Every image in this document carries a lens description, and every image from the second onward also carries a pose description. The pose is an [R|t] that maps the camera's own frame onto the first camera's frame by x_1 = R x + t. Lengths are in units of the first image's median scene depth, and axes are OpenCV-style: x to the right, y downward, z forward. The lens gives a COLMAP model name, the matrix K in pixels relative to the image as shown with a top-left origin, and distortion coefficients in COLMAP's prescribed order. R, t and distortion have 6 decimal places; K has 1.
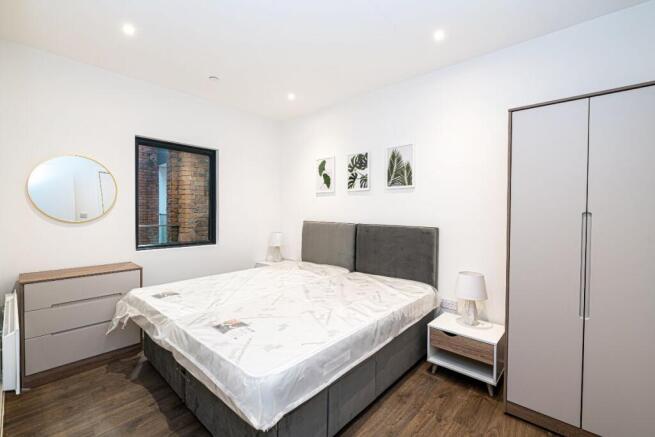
lens RADIAL K [[282.7, 0, 323.3], [0, 282.7, 216.6], [0, 0, 1]] dist [-0.001143, -0.000852]
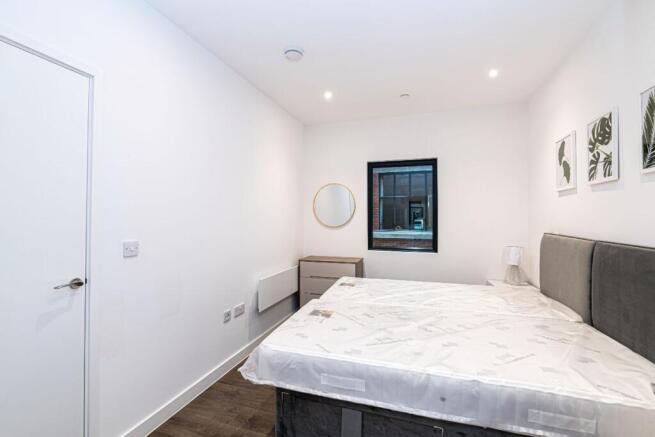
lens RADIAL K [[282.7, 0, 329.4], [0, 282.7, 214.5], [0, 0, 1]] dist [-0.001143, -0.000852]
pose [[0.402992, -0.021251, -0.914957, 0.435403], [-0.007912, 0.999612, -0.026702, -0.007534], [0.915169, 0.018000, 0.402667, 0.276912]]
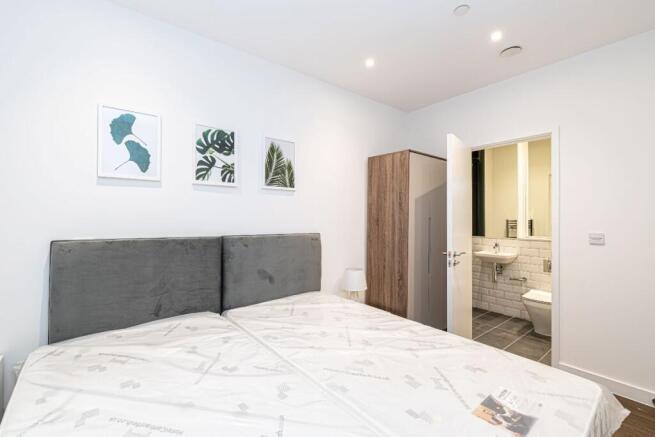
lens RADIAL K [[282.7, 0, 339.7], [0, 282.7, 214.6], [0, 0, 1]] dist [-0.001143, -0.000852]
pose [[0.128246, 0.005033, 0.991730, -0.499612], [0.019677, 0.999777, -0.007619, -0.014187], [-0.991547, 0.020492, 0.128118, 0.660036]]
